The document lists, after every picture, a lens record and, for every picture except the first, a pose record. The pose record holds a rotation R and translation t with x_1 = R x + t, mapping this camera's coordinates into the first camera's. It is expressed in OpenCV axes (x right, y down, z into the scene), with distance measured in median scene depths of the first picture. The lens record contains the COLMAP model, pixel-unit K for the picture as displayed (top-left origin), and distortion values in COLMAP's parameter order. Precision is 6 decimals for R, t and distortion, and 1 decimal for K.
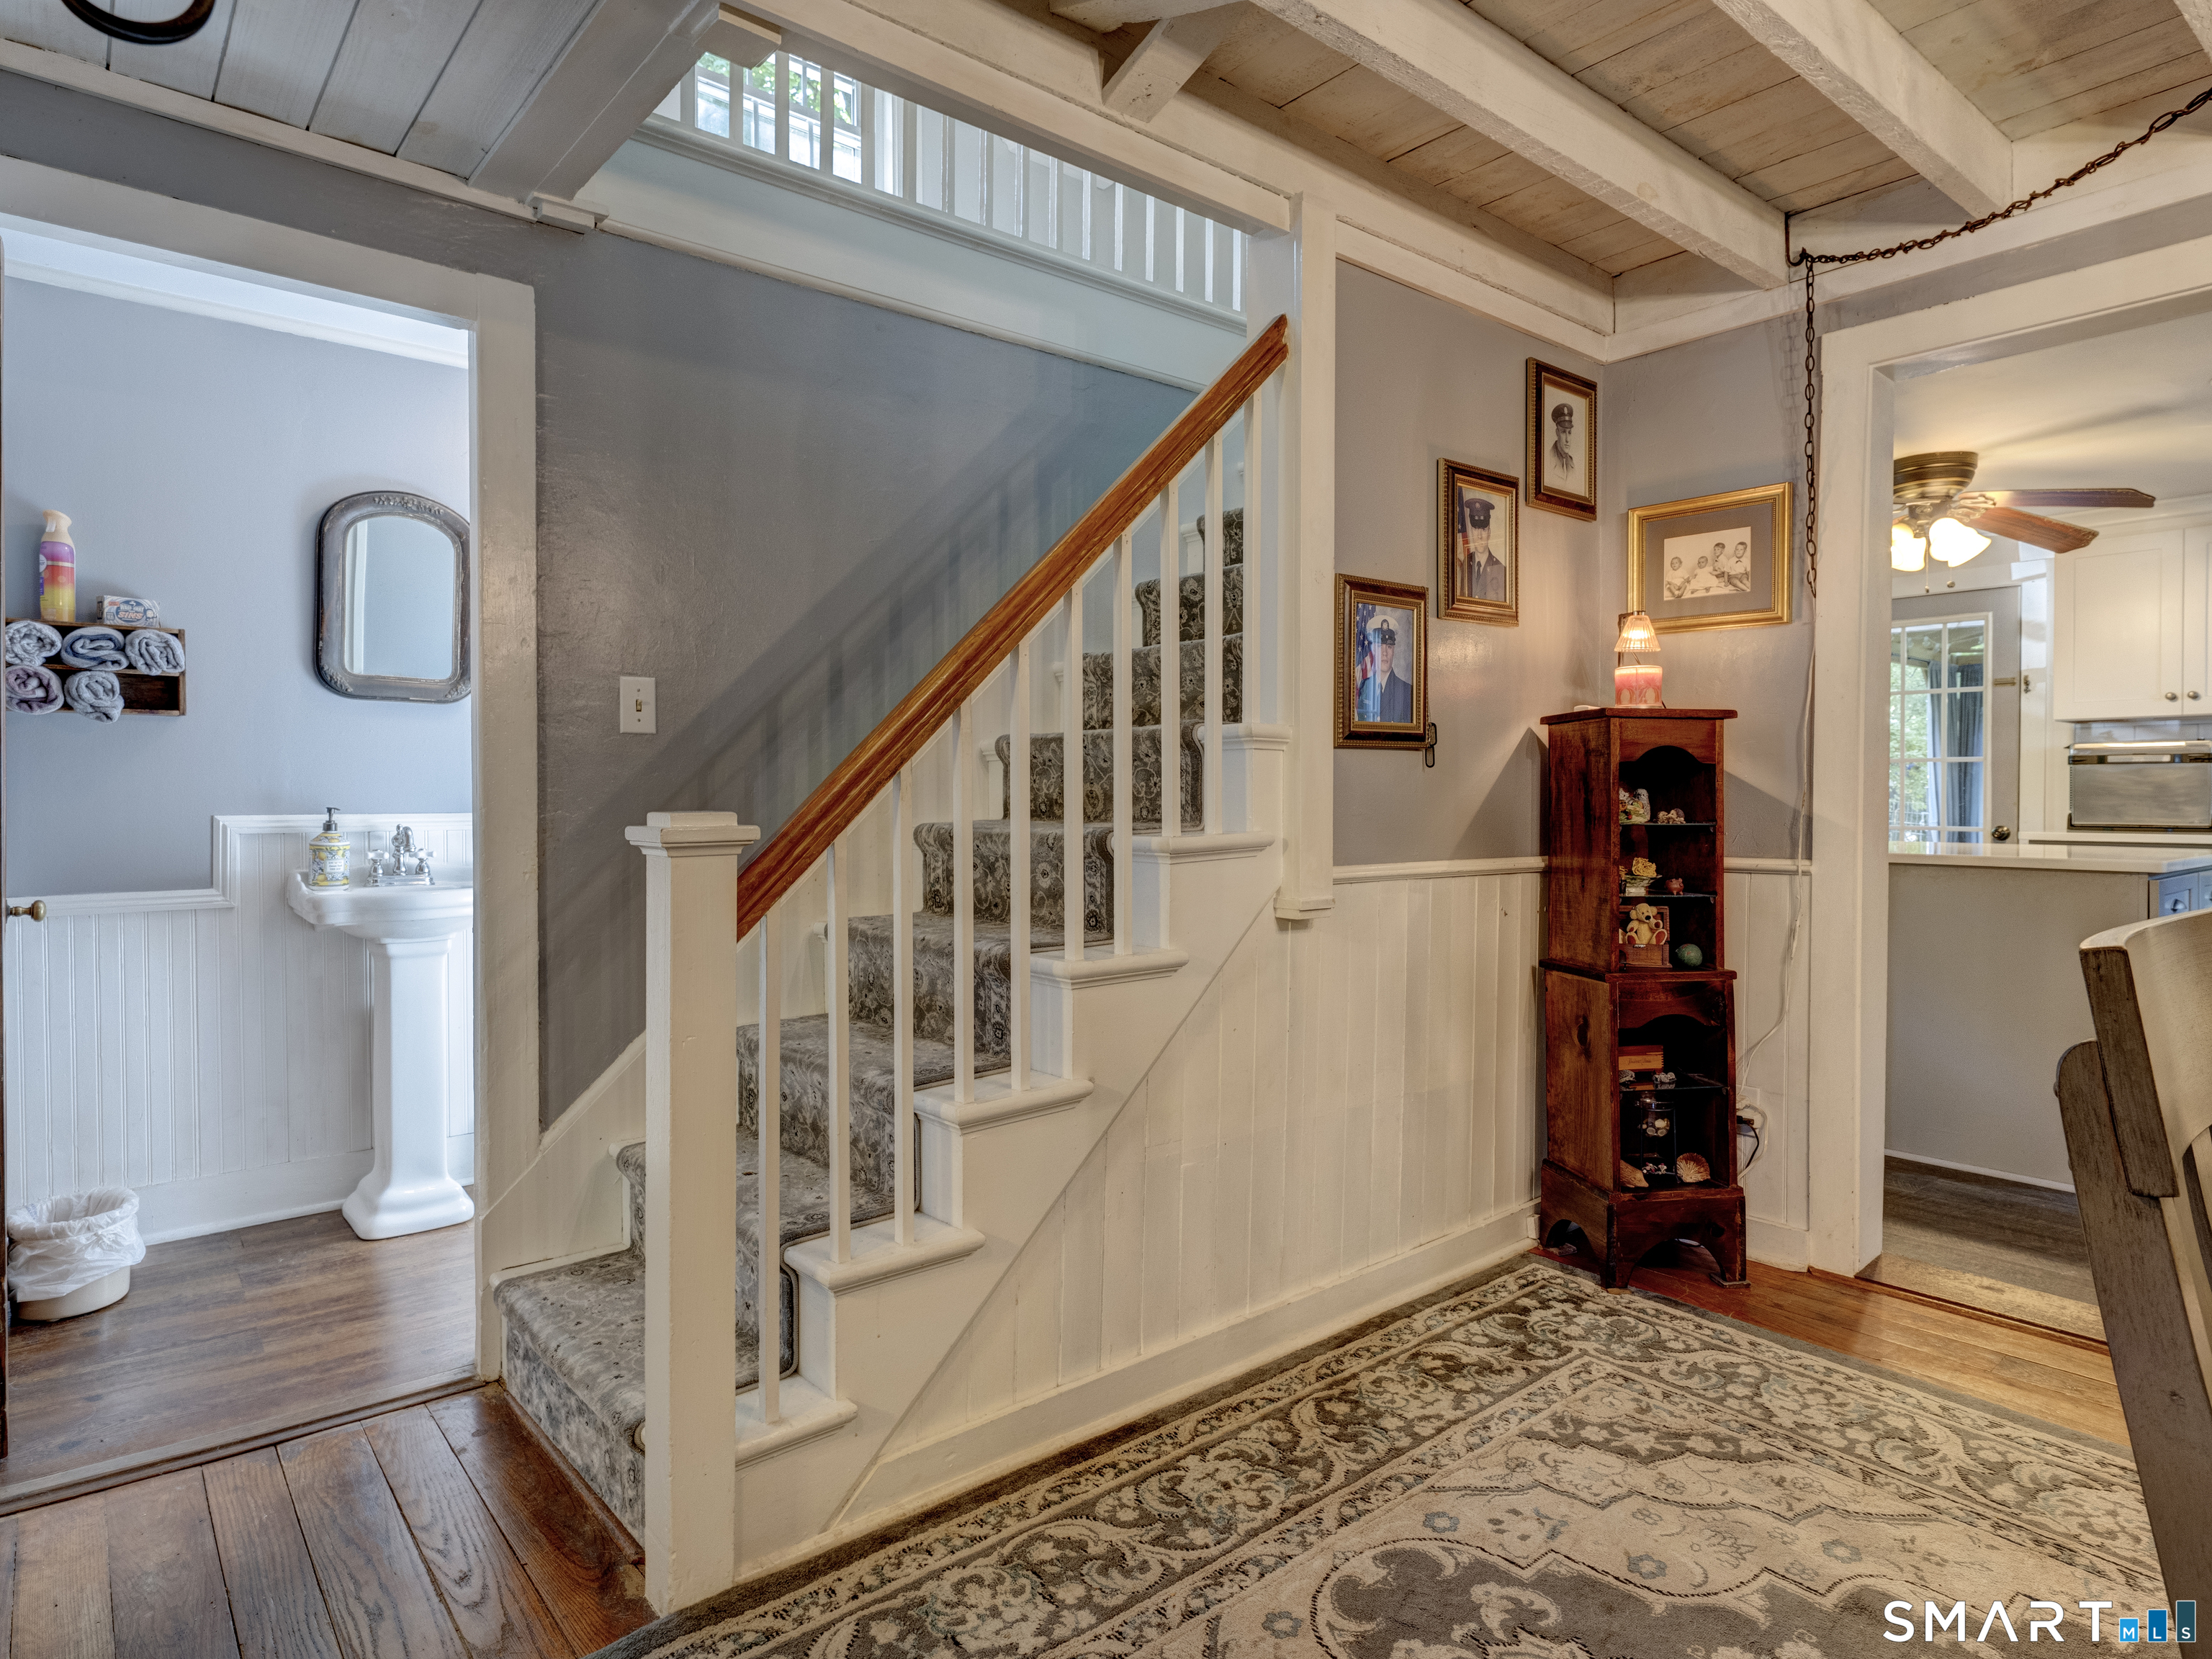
lens RADIAL K [[1256.9, 0, 1131.0], [0, 1256.9, 826.3], [0, 0, 1]] dist [0.014896, 0.000104]
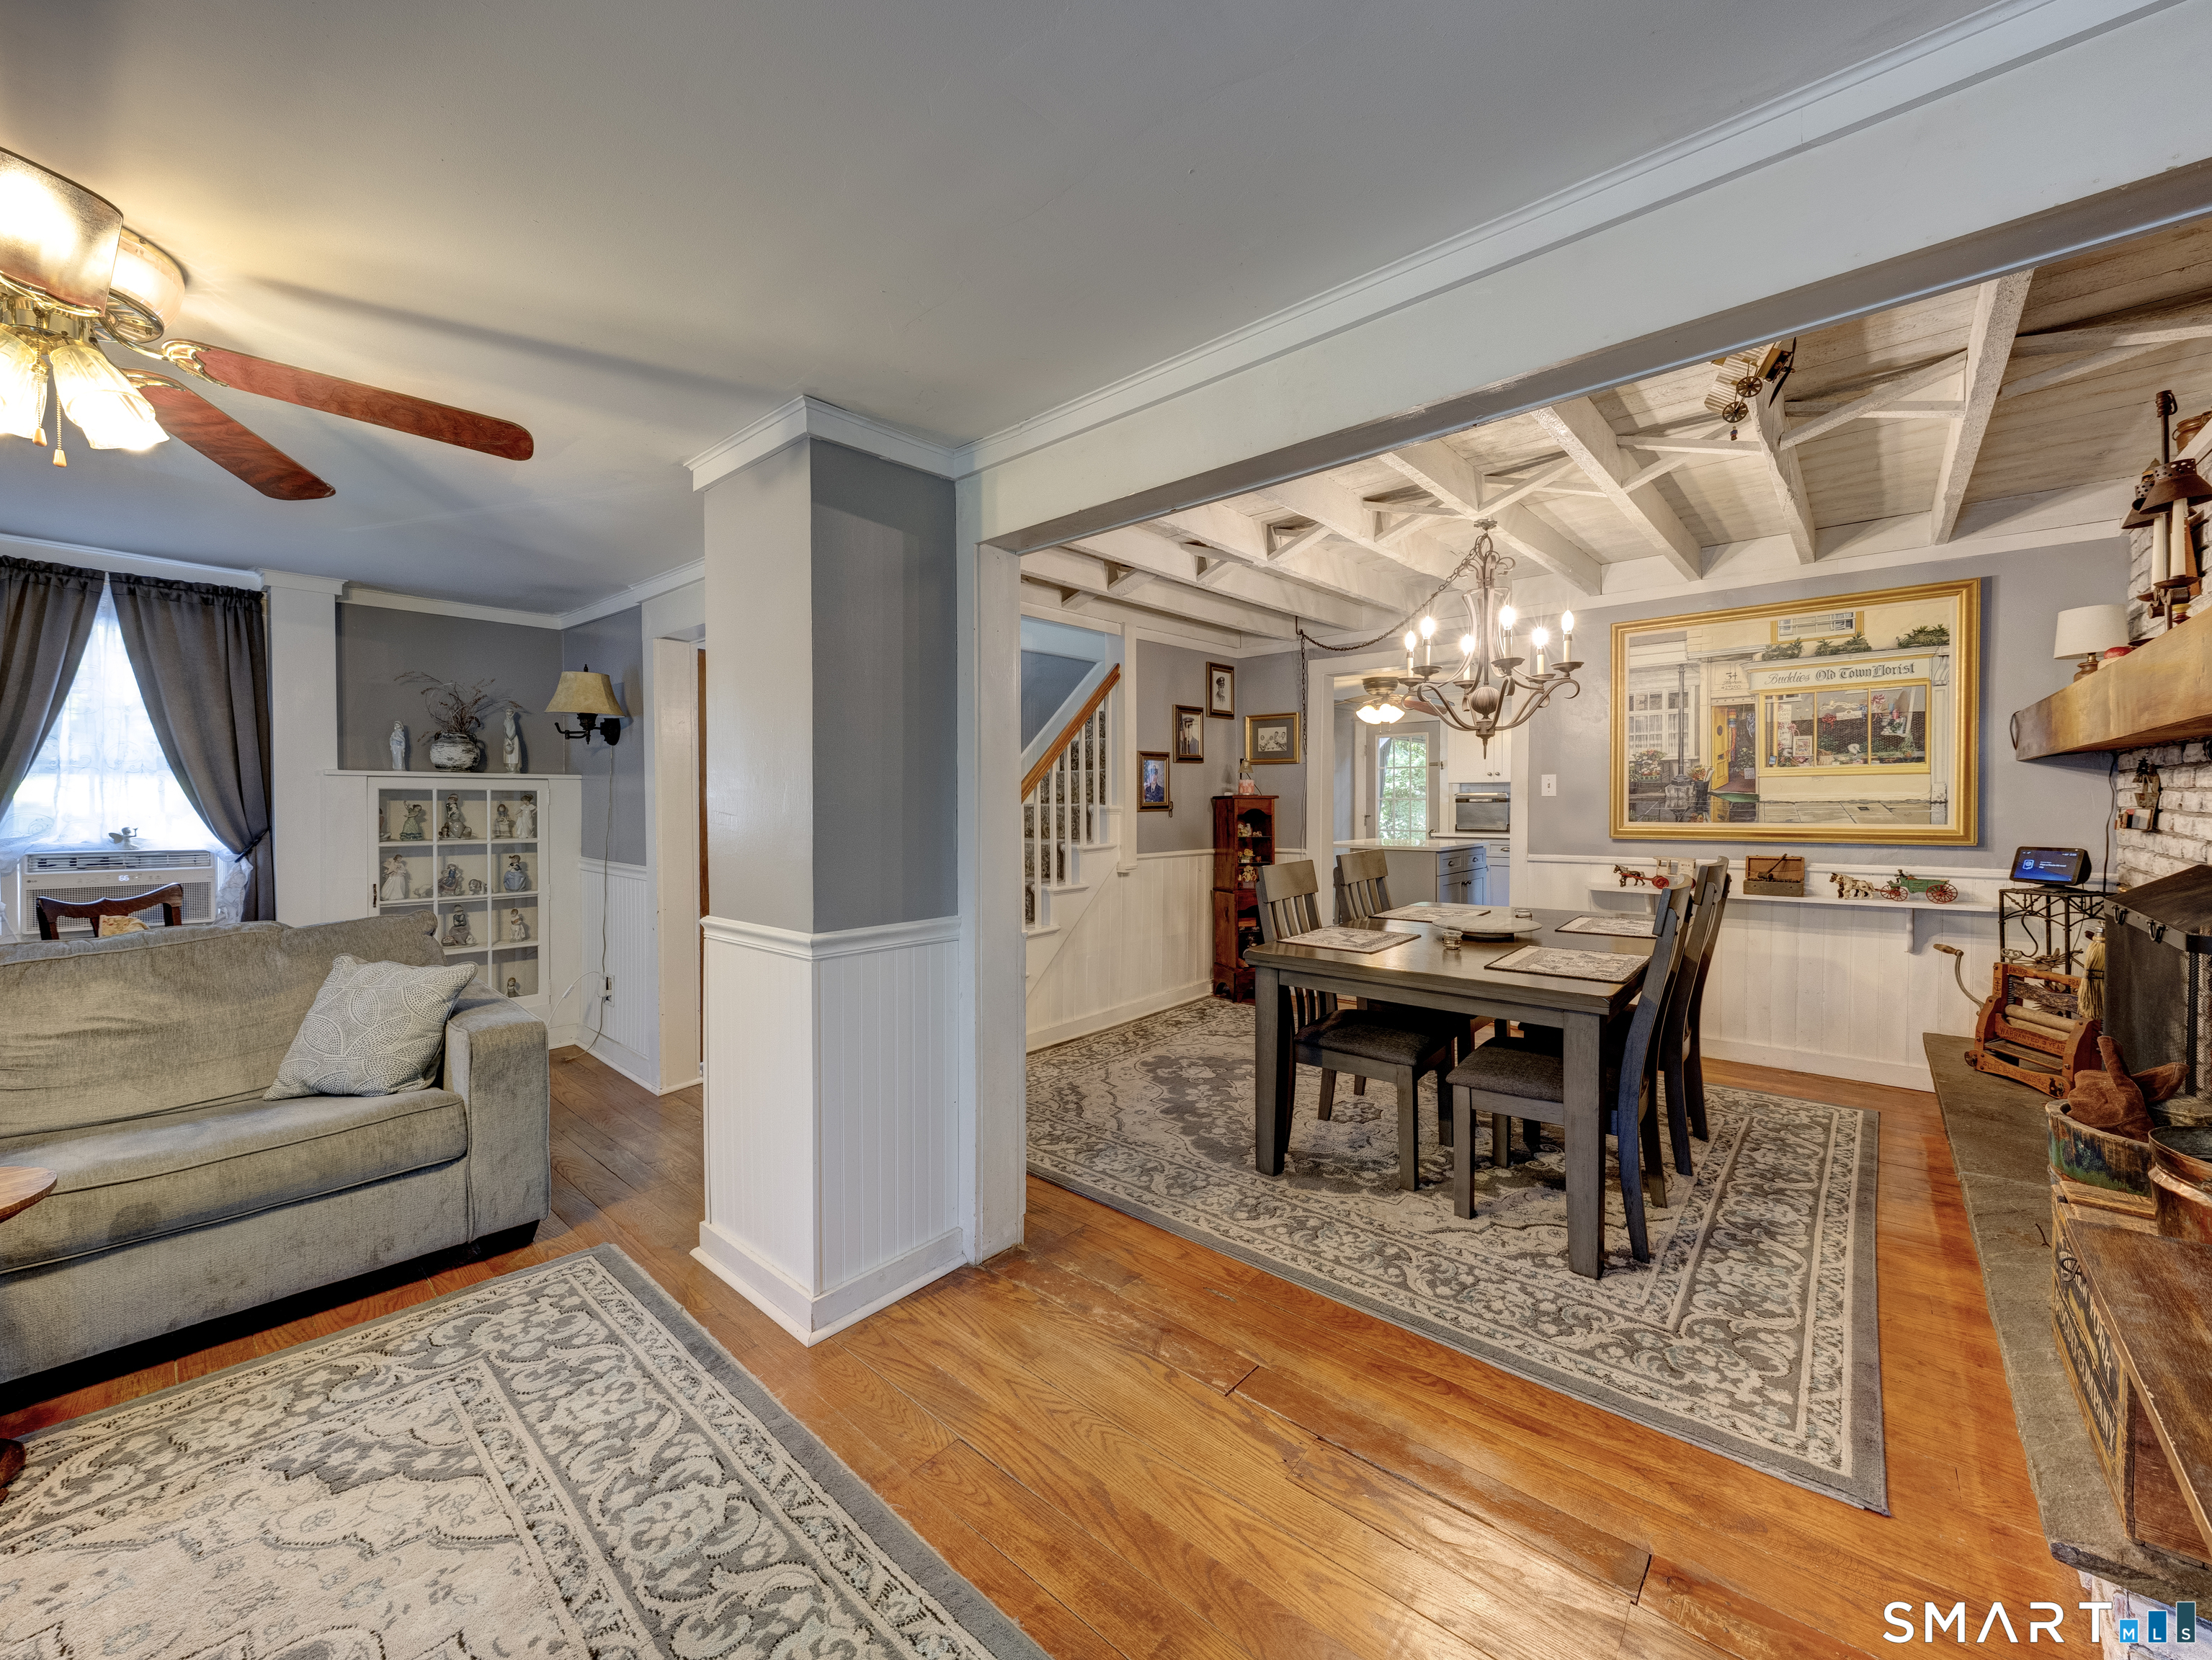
lens RADIAL K [[860.2, 0, 1109.4], [0, 860.2, 863.1], [0, 0, 1]] dist [-0.012362, -0.000162]
pose [[0.990418, -0.015908, 0.137184, -0.181869], [0.009681, 0.998898, 0.045934, -0.040187], [-0.137764, -0.044166, 0.989480, -0.989759]]
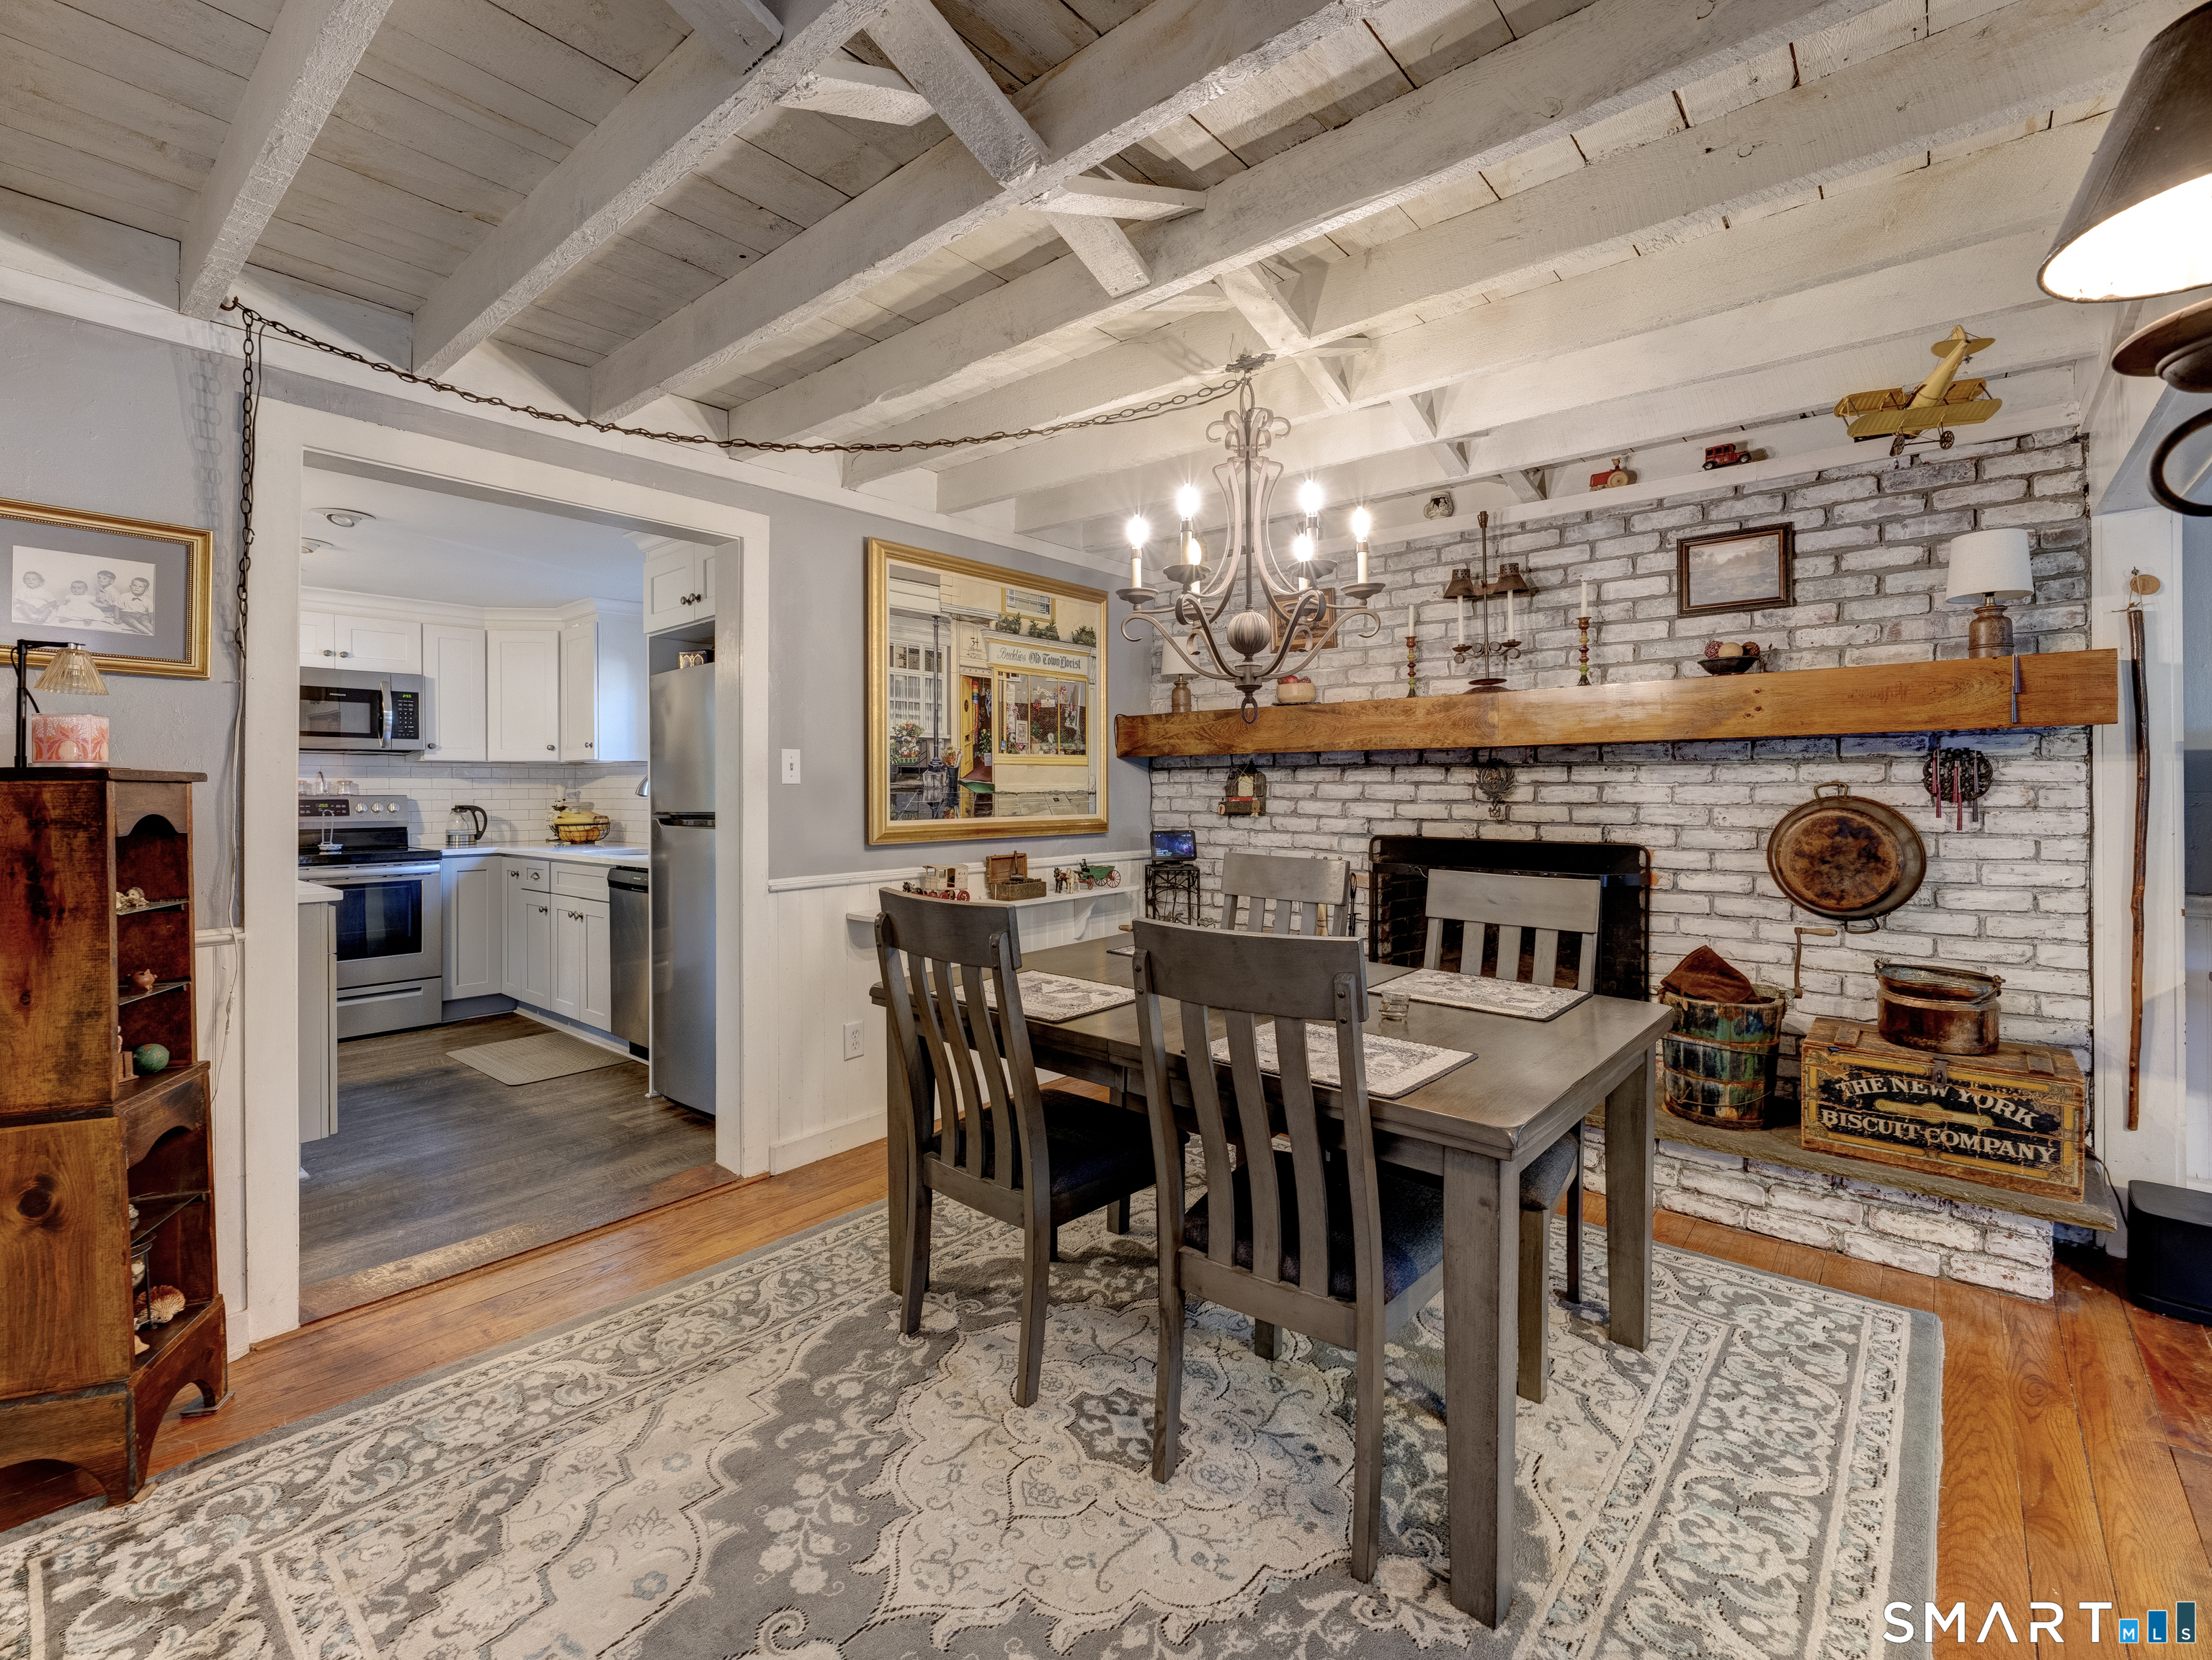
lens RADIAL K [[1009.1, 0, 1098.8], [0, 1009.1, 801.5], [0, 0, 1]] dist [-0.002203, 0.000366]
pose [[-0.157558, -0.011179, 0.987446, -0.398400], [0.027252, 0.999506, 0.015664, -0.077642], [-0.987134, 0.029377, -0.157176, 0.571982]]
